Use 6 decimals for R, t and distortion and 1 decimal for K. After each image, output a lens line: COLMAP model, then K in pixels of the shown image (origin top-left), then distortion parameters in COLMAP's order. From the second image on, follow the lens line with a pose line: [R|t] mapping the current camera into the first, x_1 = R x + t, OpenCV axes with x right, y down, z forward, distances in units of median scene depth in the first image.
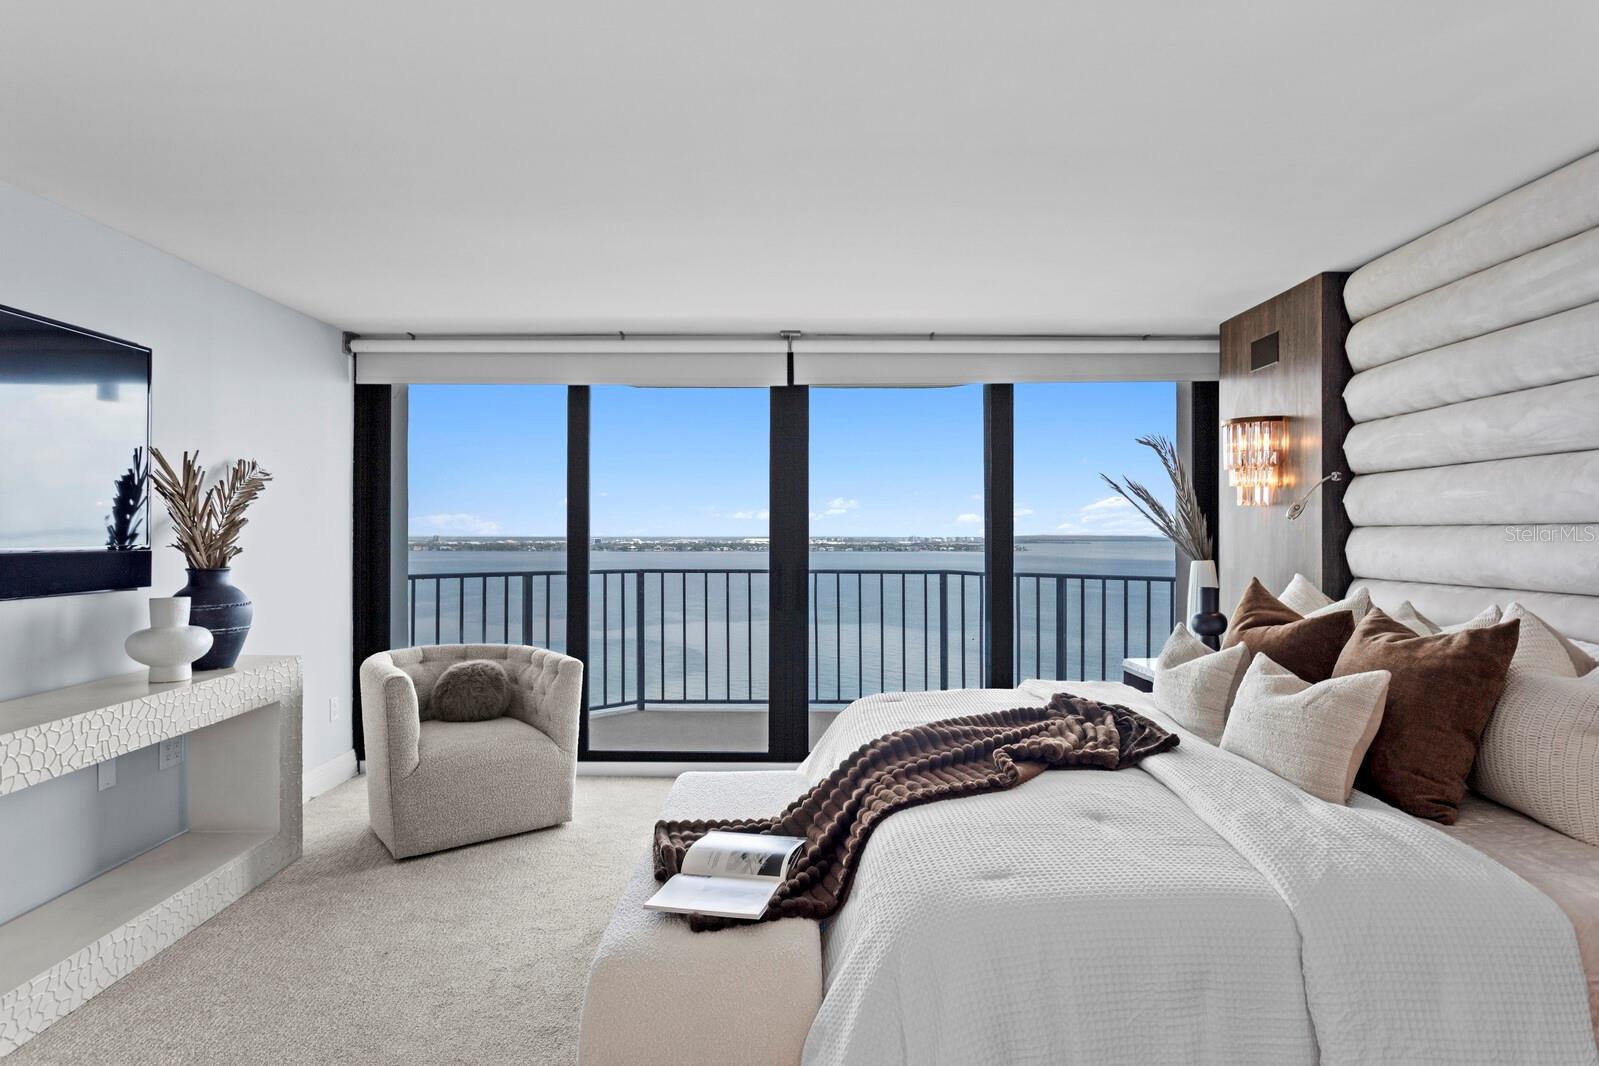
lens RADIAL K [[851.9, 0, 799.5], [0, 851.9, 533.0], [0, 0, 1]] dist [-0.002536, -0.001040]
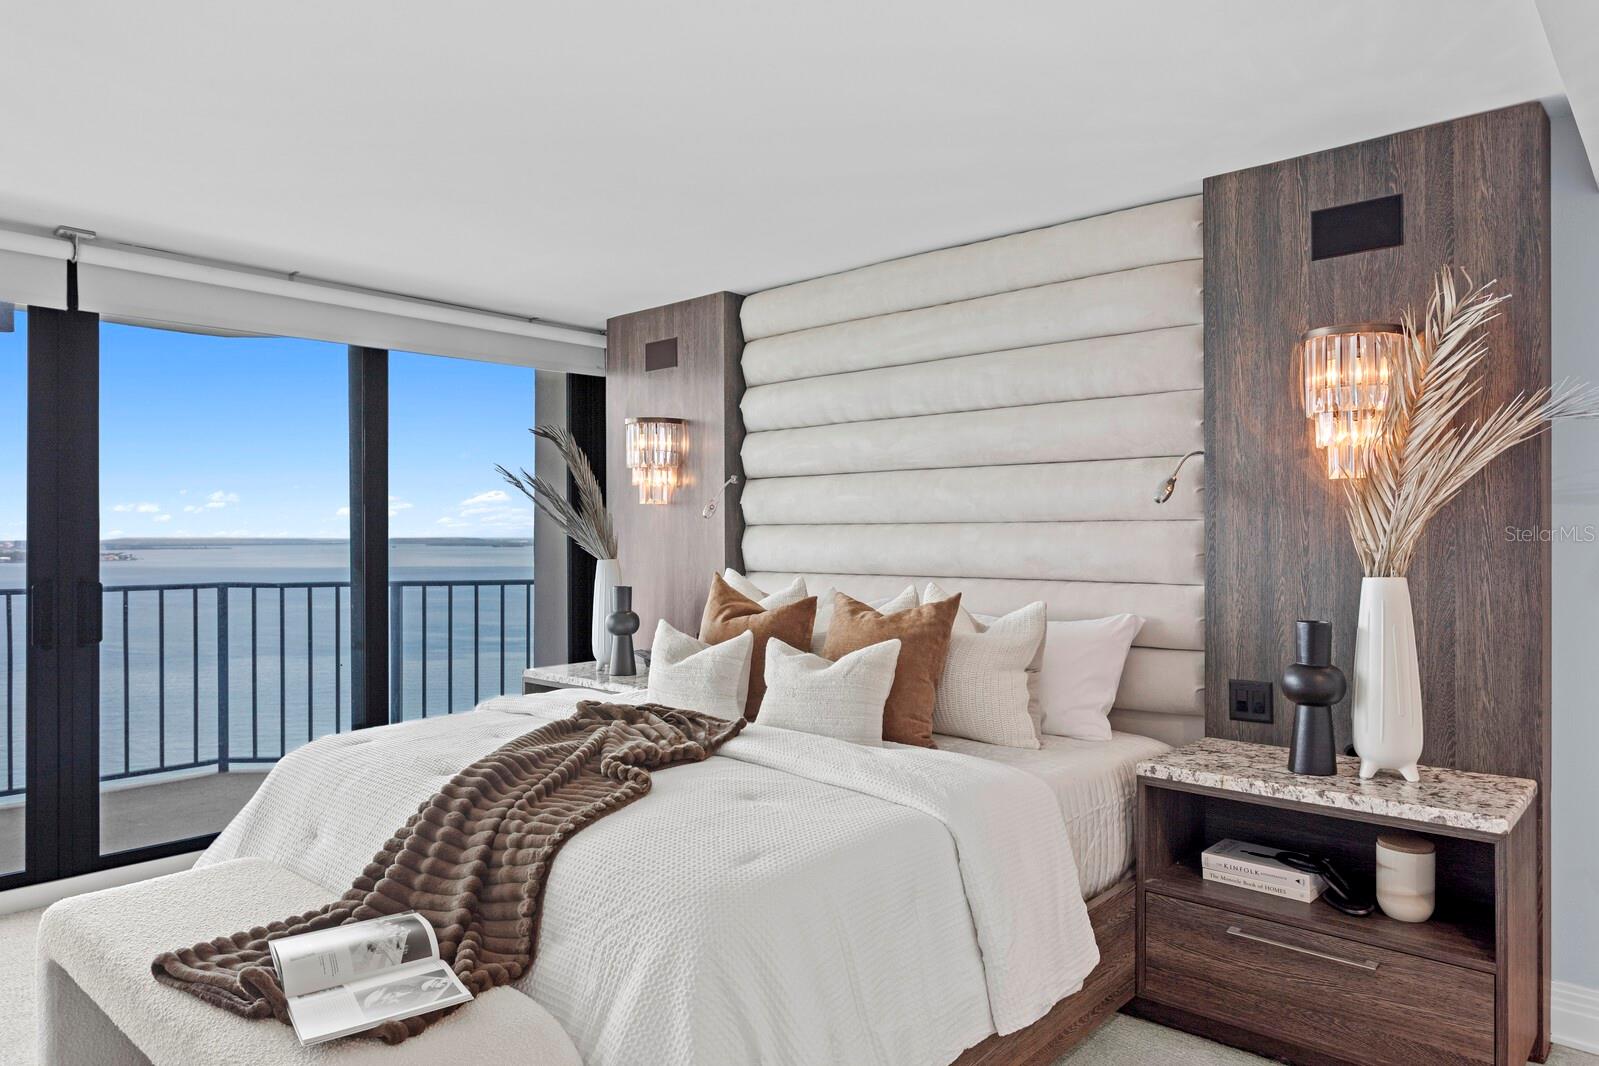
lens RADIAL K [[1029.2, 0, 799.5], [0, 1029.2, 533.0], [0, 0, 1]] dist [0.006502, 0.002741]
pose [[0.668102, -0.002652, 0.744065, -0.303634], [0.003030, 0.999995, 0.000843, 0.001784], [-0.744063, 0.001691, 0.668107, 0.051016]]
